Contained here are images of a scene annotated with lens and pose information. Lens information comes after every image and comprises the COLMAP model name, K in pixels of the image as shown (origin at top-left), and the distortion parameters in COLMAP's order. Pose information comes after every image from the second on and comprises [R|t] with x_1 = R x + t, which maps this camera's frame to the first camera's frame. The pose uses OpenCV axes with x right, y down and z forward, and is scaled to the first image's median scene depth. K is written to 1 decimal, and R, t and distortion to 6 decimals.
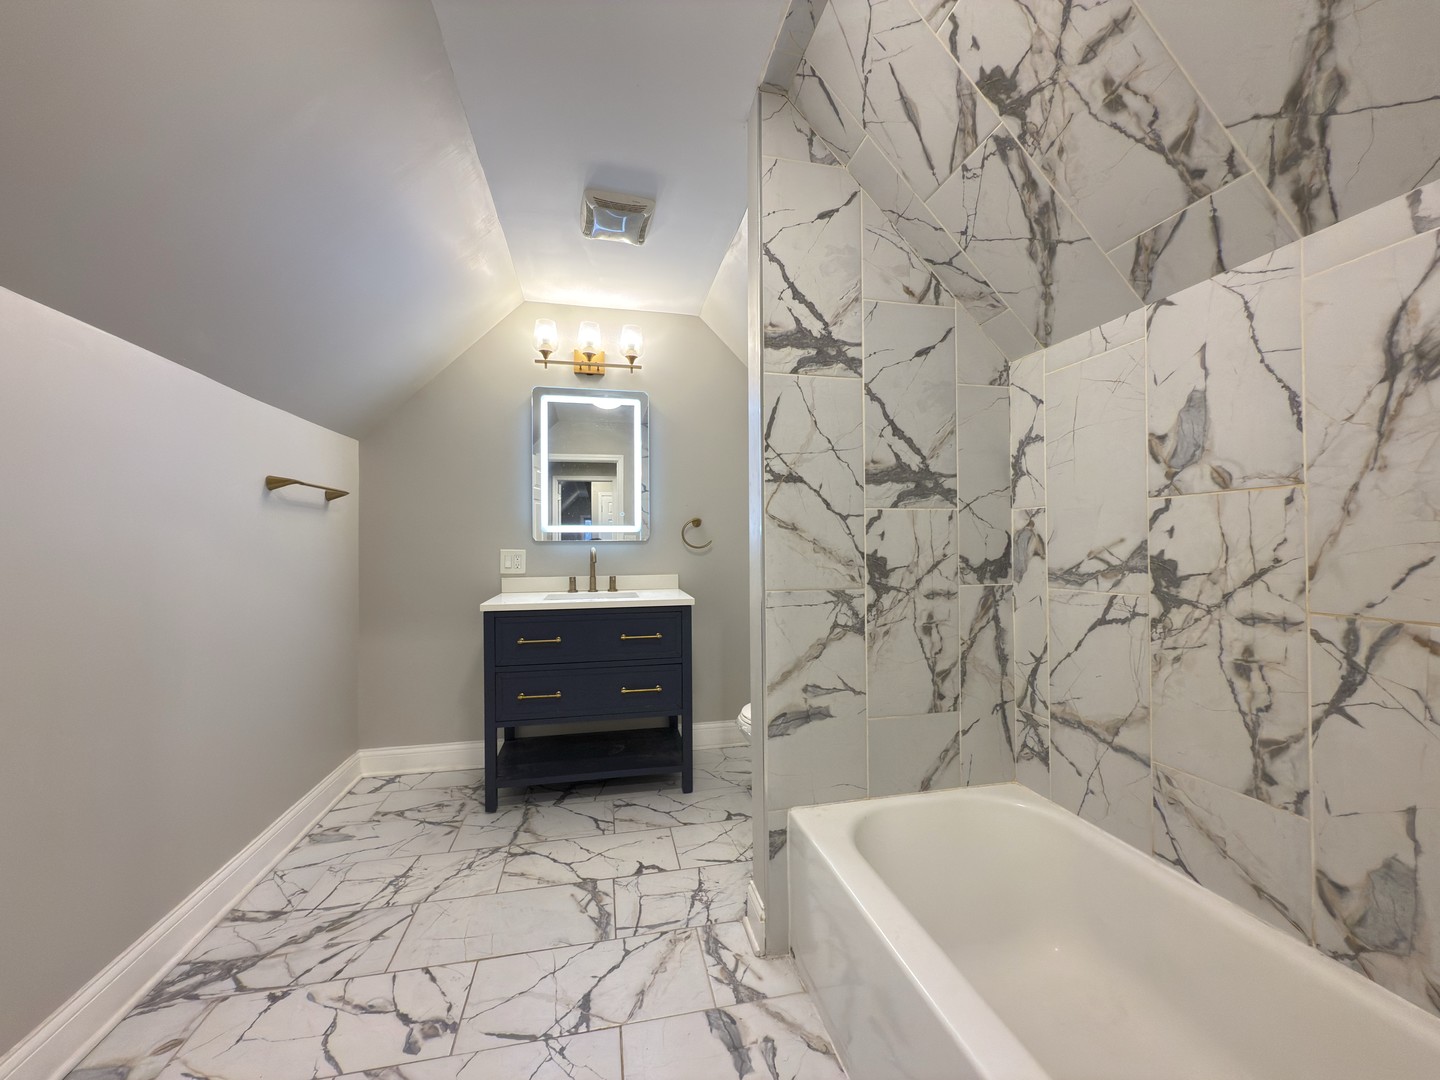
lens RADIAL K [[570.4, 0, 720.0], [0, 570.4, 540.0], [0, 0, 1]] dist [0.000522, 0.000166]
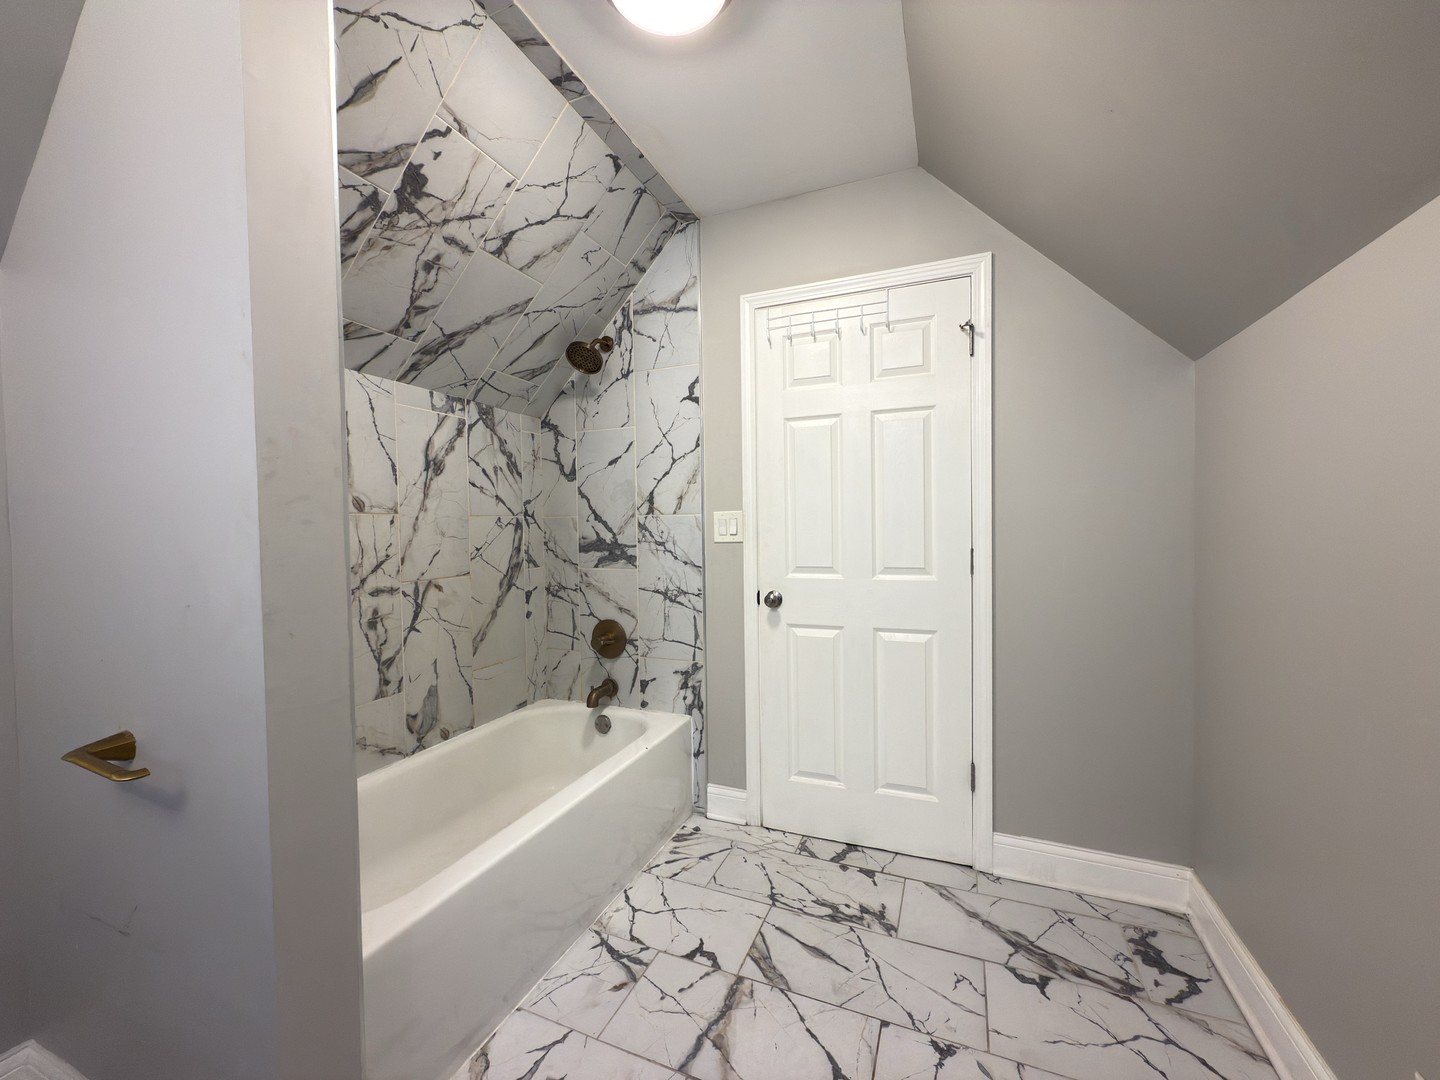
lens RADIAL K [[591.6, 0, 720.0], [0, 591.6, 540.0], [0, 0, 1]] dist [0.013713, -0.000224]
pose [[-0.824374, 0.003492, 0.566034, -0.903435], [0.012776, 0.999841, 0.012439, -0.022632], [-0.565901, 0.017486, -0.824288, 1.925638]]
